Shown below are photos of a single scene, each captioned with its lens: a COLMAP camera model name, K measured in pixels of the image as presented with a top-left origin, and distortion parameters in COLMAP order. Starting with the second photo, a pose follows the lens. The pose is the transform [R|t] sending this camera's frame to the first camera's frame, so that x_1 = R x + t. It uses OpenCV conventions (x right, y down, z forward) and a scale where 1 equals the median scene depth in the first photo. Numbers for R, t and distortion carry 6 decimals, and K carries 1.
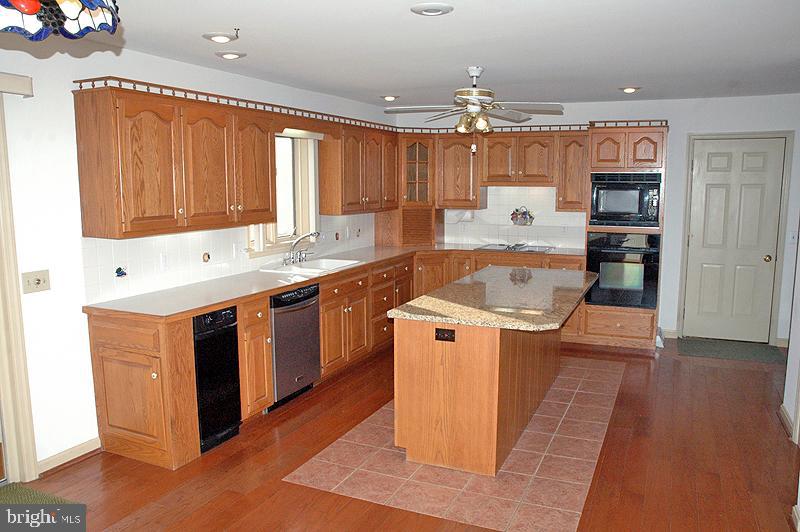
lens RADIAL K [[609.7, 0, 400.0], [0, 609.7, 266.0], [0, 0, 1]] dist [-0.169639, 0.166988]
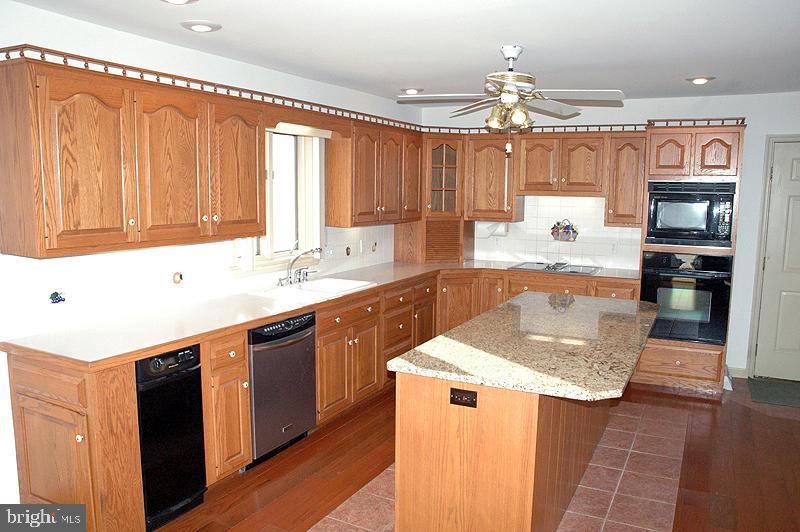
lens RADIAL K [[609.7, 0, 400.0], [0, 609.7, 266.0], [0, 0, 1]] dist [-0.169639, 0.166988]
pose [[0.998183, 0.019300, -0.057080, 0.025131], [-0.019963, 0.999739, -0.011072, -0.025199], [0.056851, 0.012192, 0.998308, 0.183834]]
